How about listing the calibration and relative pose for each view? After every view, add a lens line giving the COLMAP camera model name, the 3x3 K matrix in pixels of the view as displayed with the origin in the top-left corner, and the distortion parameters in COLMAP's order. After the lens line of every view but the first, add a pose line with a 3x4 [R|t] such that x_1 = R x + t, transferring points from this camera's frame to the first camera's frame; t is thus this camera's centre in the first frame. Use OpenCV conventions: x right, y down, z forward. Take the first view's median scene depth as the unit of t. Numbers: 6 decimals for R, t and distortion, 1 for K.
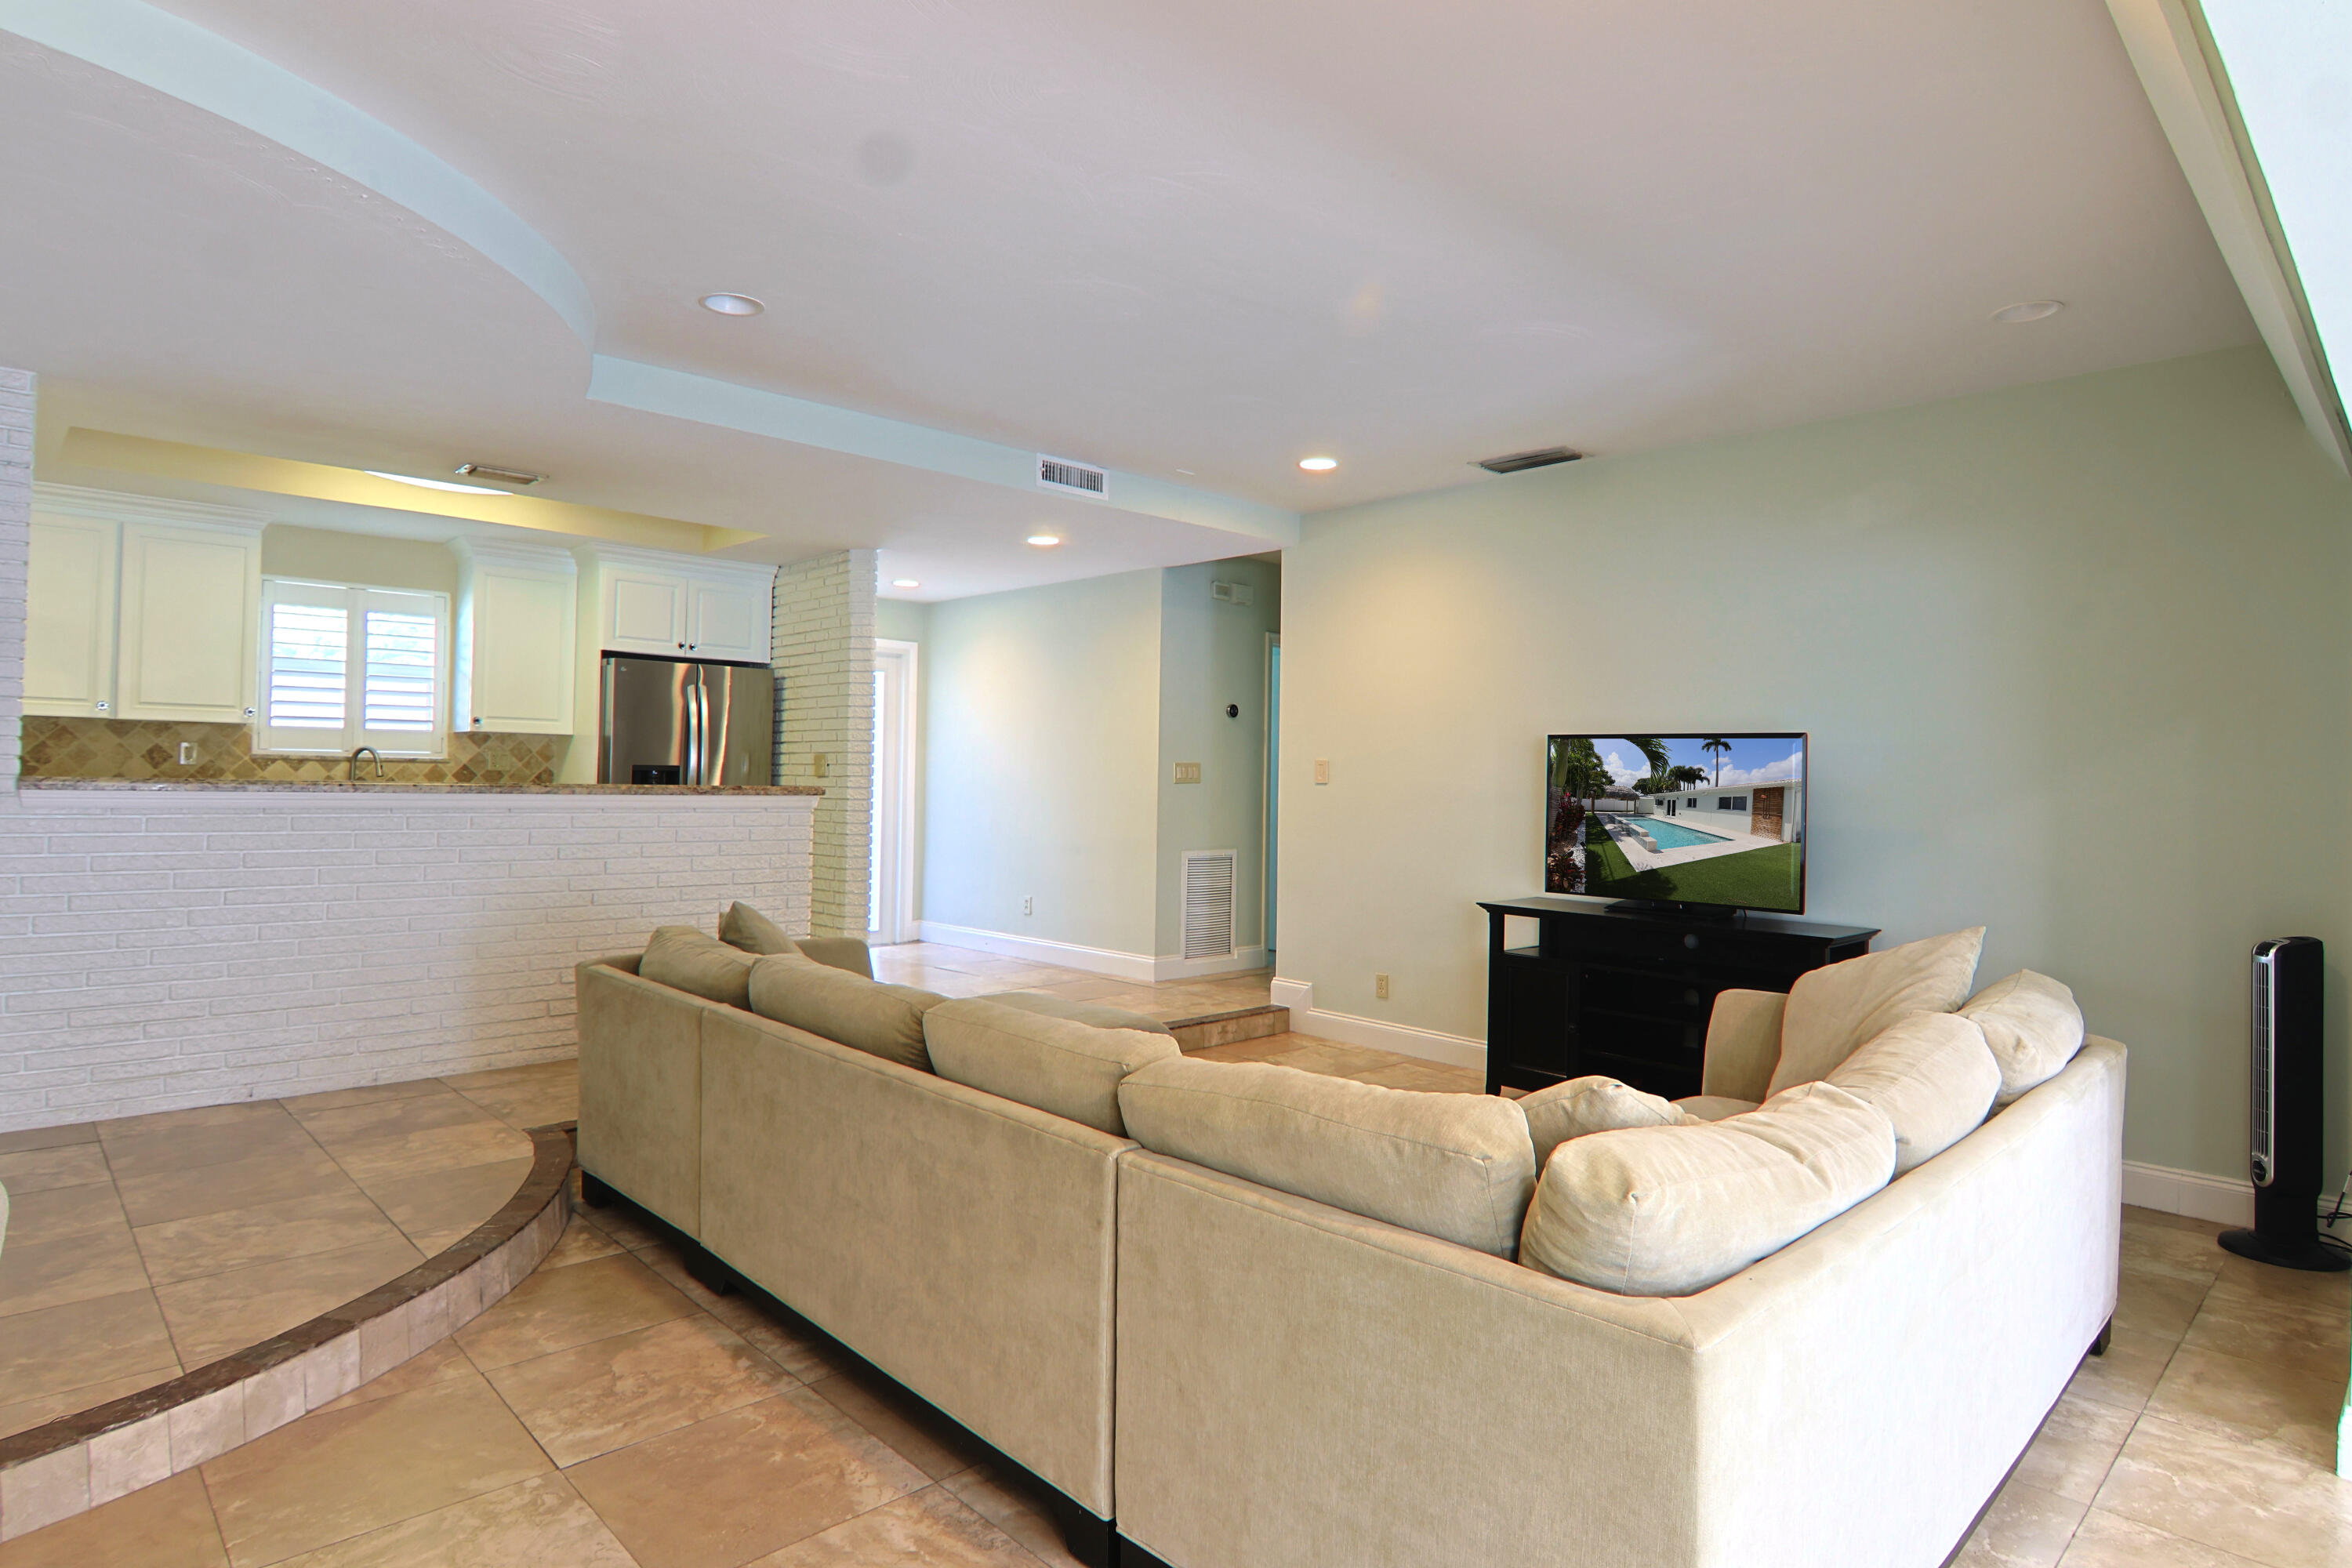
lens RADIAL K [[1259.8, 0, 1186.7], [0, 1259.8, 754.1], [0, 0, 1]] dist [-0.000742, -0.013535]
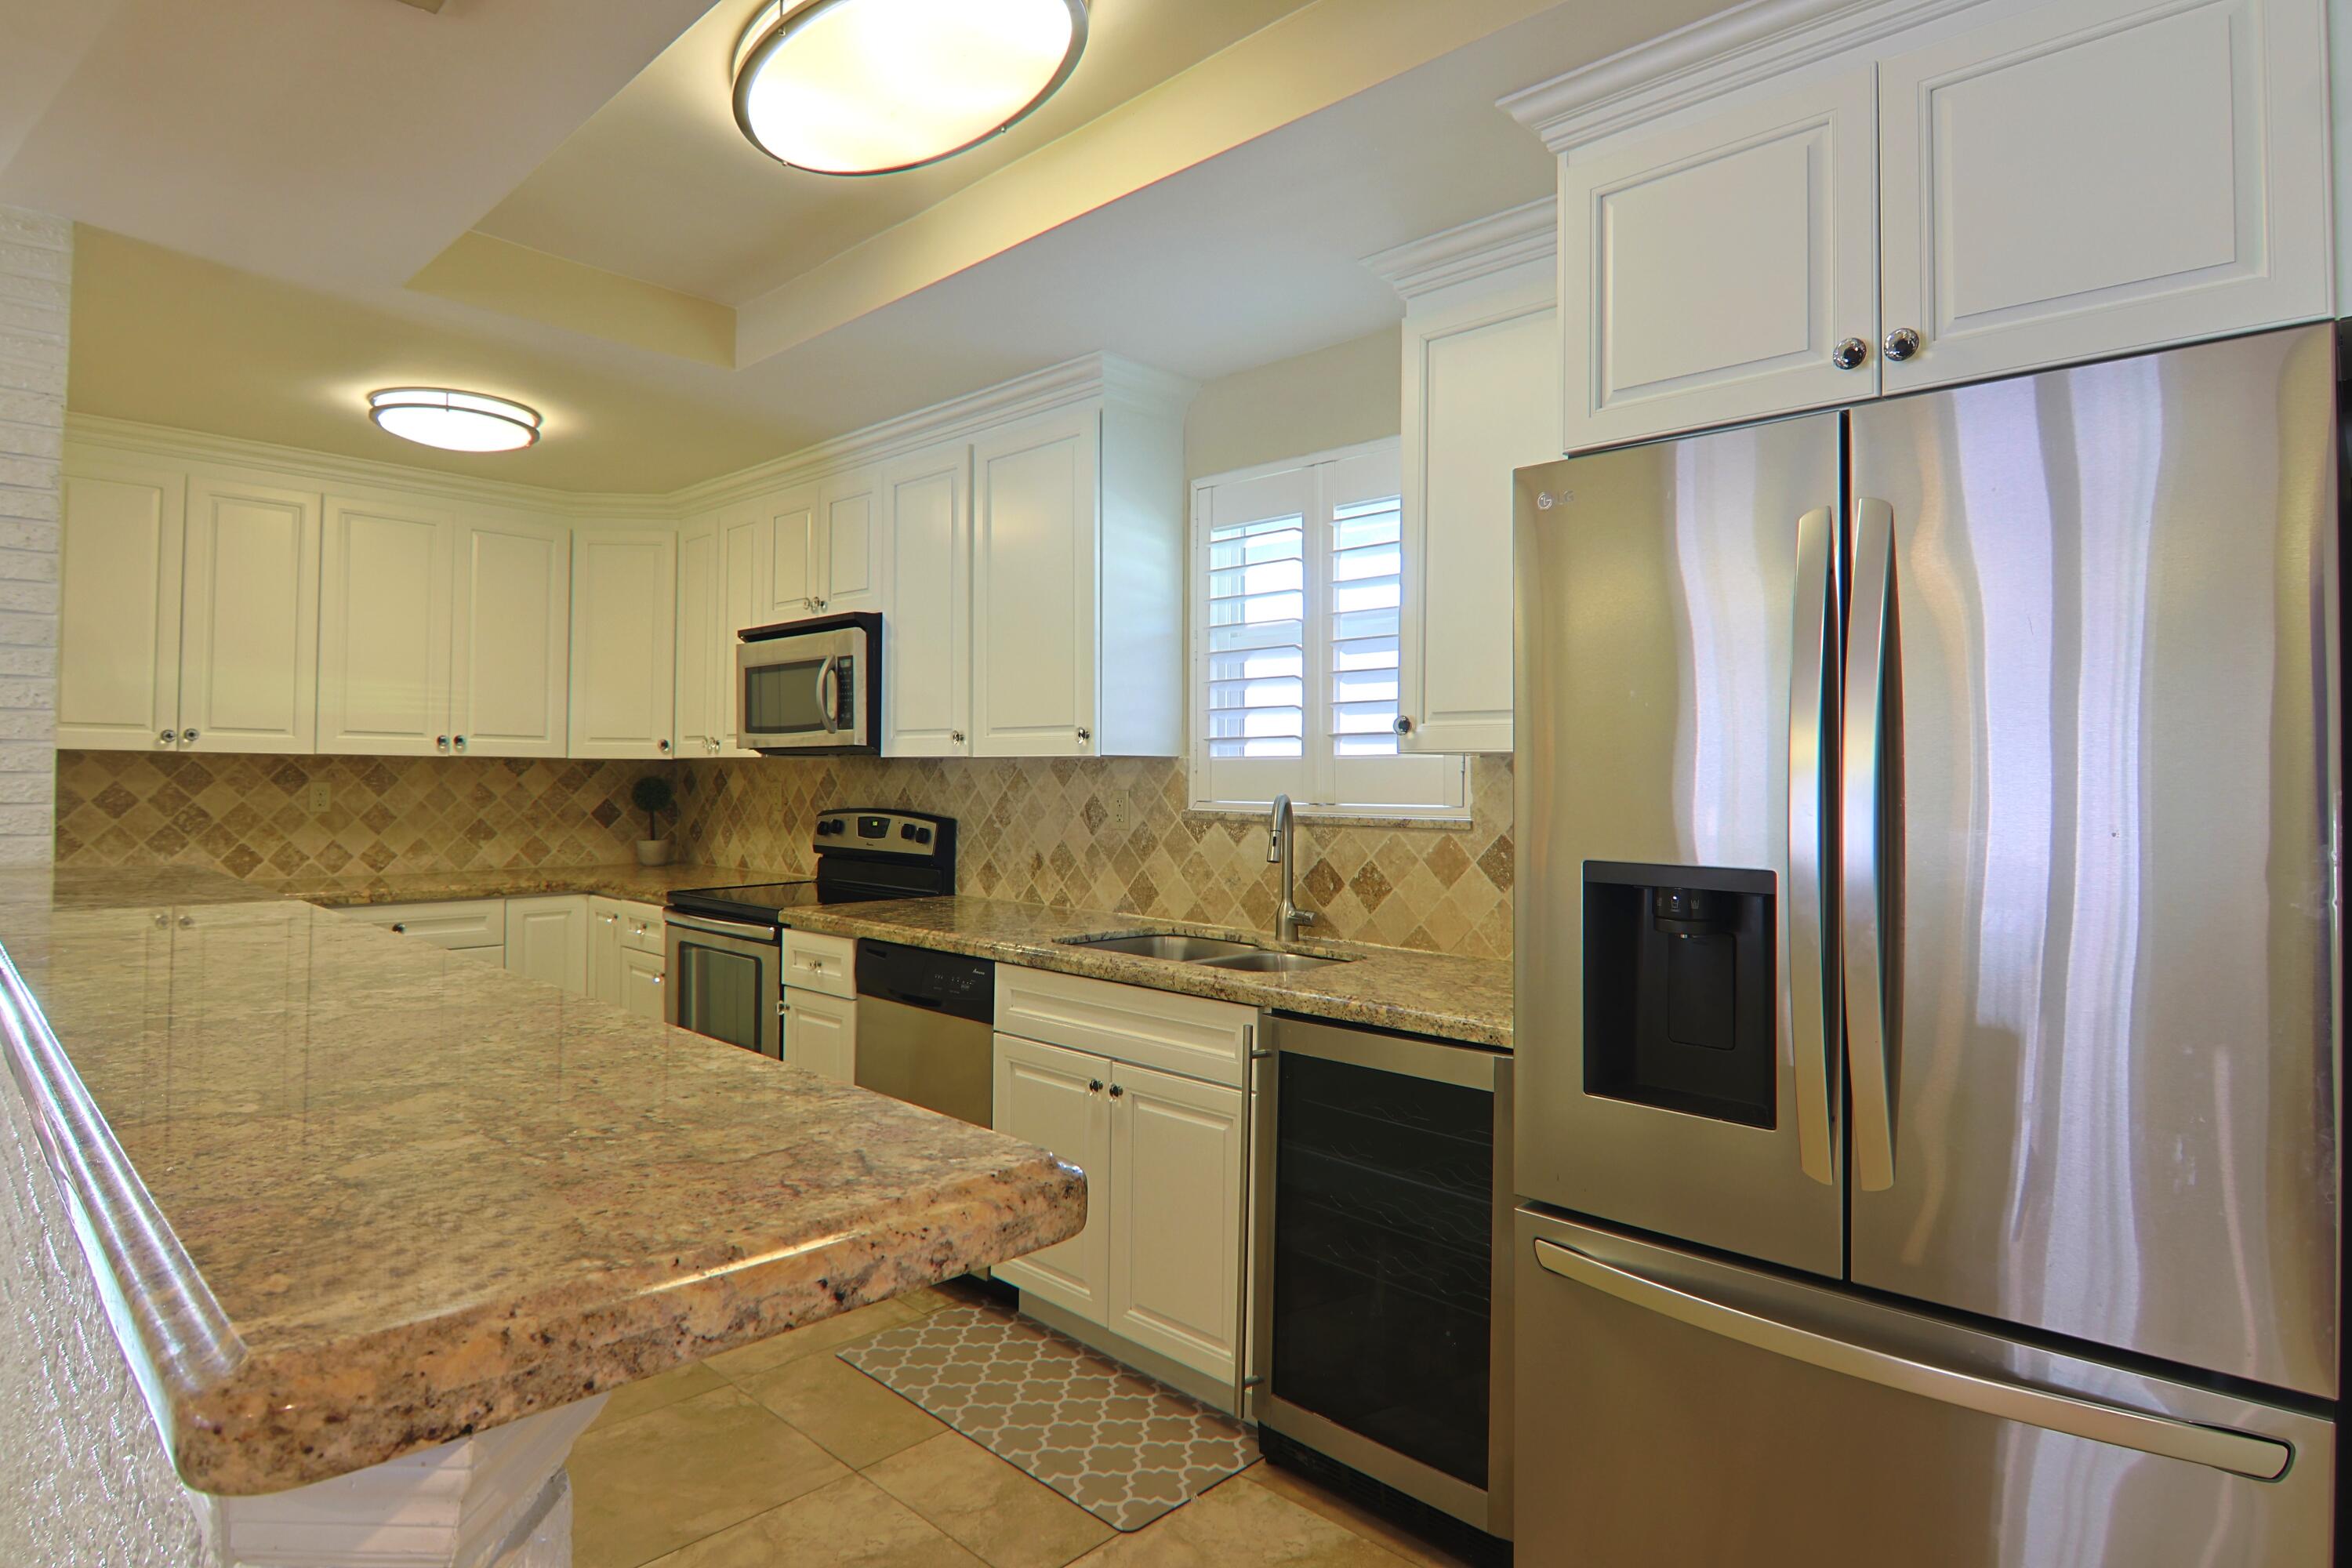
lens RADIAL K [[1259.8, 0, 1186.7], [0, 1259.8, 754.1], [0, 0, 1]] dist [-0.000742, -0.013535]
pose [[0.037848, -0.050167, -0.998023, -0.185563], [-0.004451, 0.998721, -0.050371, 0.003013], [0.999274, 0.006348, 0.037577, 0.940130]]
